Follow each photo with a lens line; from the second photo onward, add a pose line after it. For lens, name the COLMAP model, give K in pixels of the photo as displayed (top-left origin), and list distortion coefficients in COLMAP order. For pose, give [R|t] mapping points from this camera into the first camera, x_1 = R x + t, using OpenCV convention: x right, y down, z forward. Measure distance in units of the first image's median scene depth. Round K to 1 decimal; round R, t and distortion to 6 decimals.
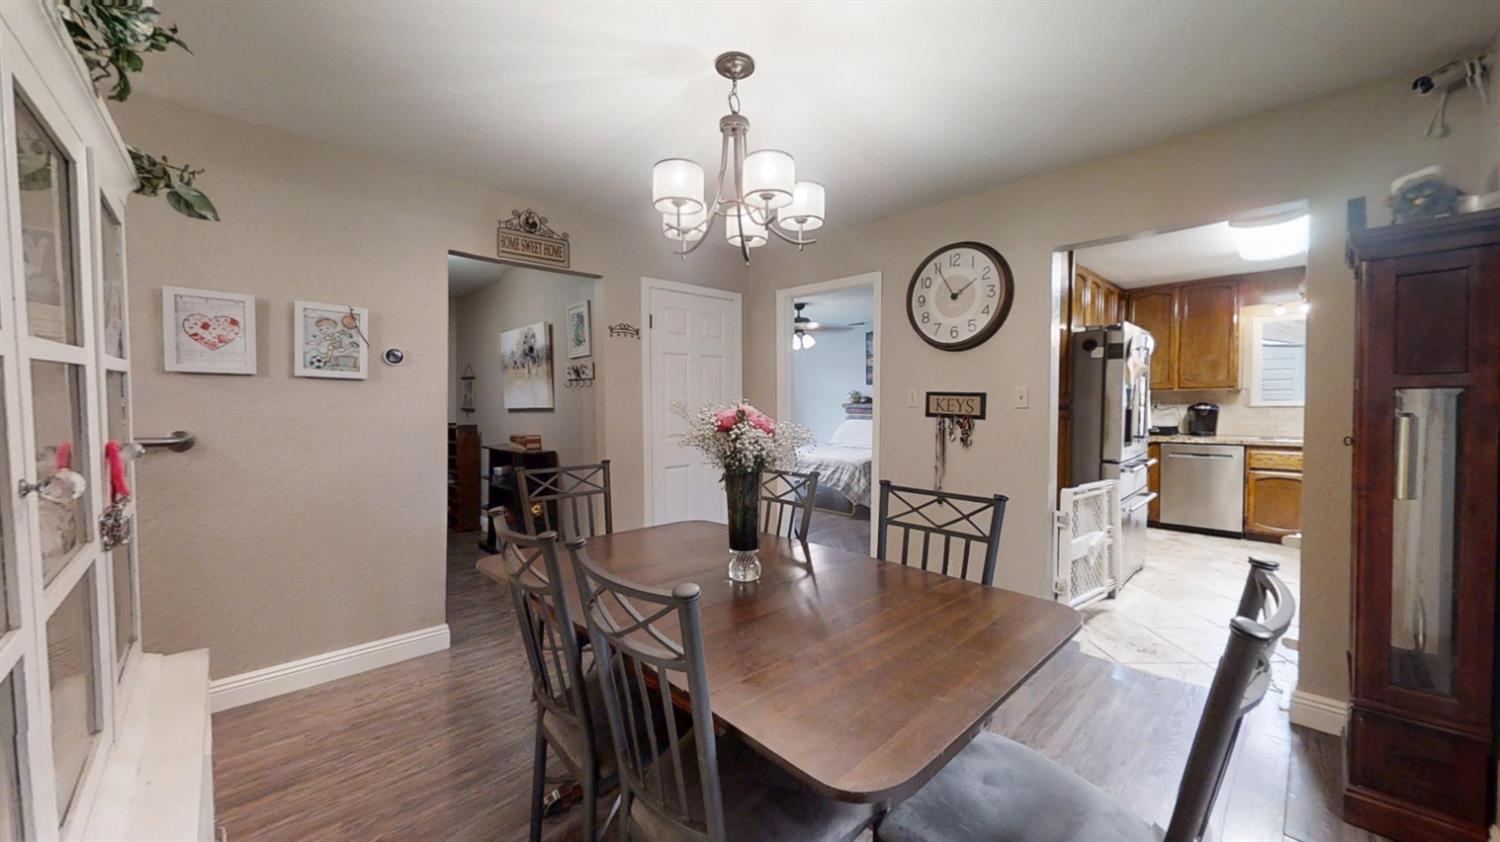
lens RADIAL K [[540.4, 0, 751.0], [0, 540.4, 426.9], [0, 0, 1]] dist [-0.000164, 0.000077]
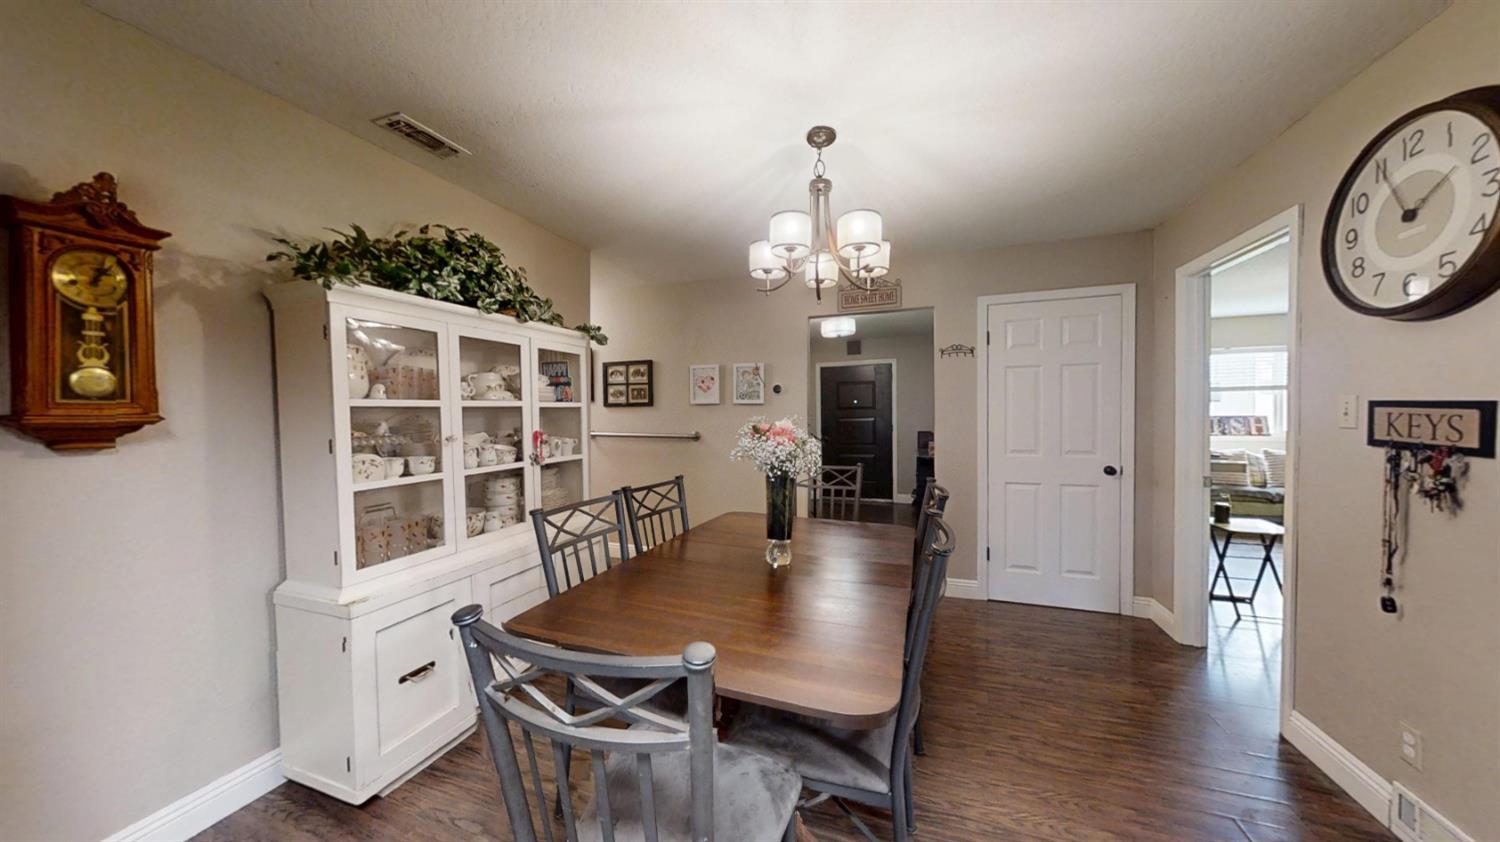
lens RADIAL K [[466.7, 0, 751.0], [0, 466.7, 429.8], [0, 0, 1]] dist [0.000344, -0.000006]
pose [[0.463490, 0.026924, -0.885693, 0.490202], [-0.033885, 0.999346, 0.012646, -0.021688], [0.885454, 0.024151, 0.464099, 0.243407]]
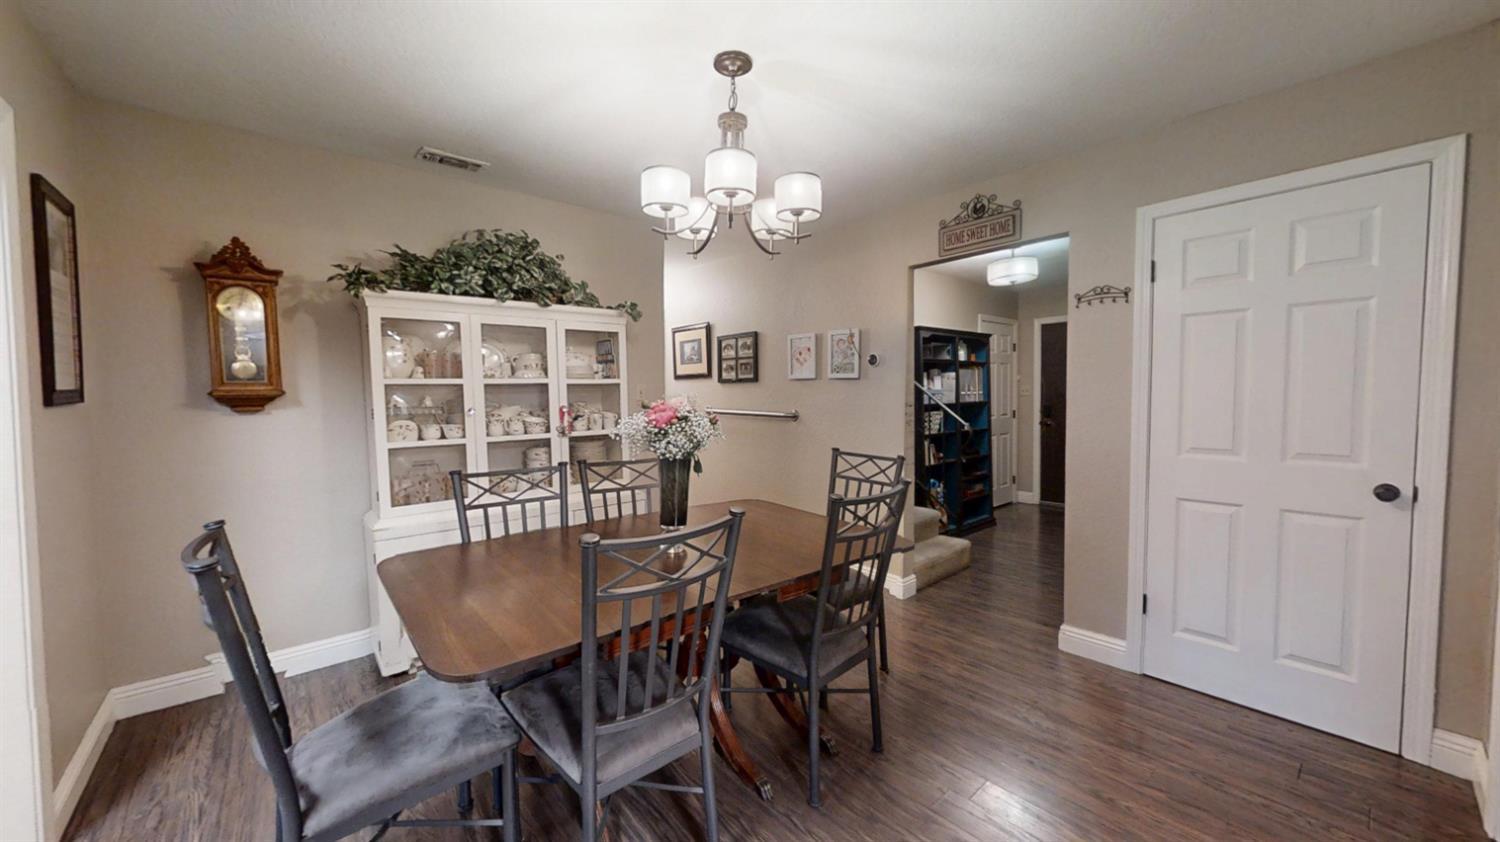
lens RADIAL K [[540.4, 0, 751.0], [0, 540.4, 426.9], [0, 0, 1]] dist [-0.000164, 0.000077]
pose [[-0.026889, 0.063319, -0.997631, 0.607100], [-0.039857, 0.997130, 0.064361, -0.035627], [0.998844, 0.041493, -0.024289, 0.648185]]
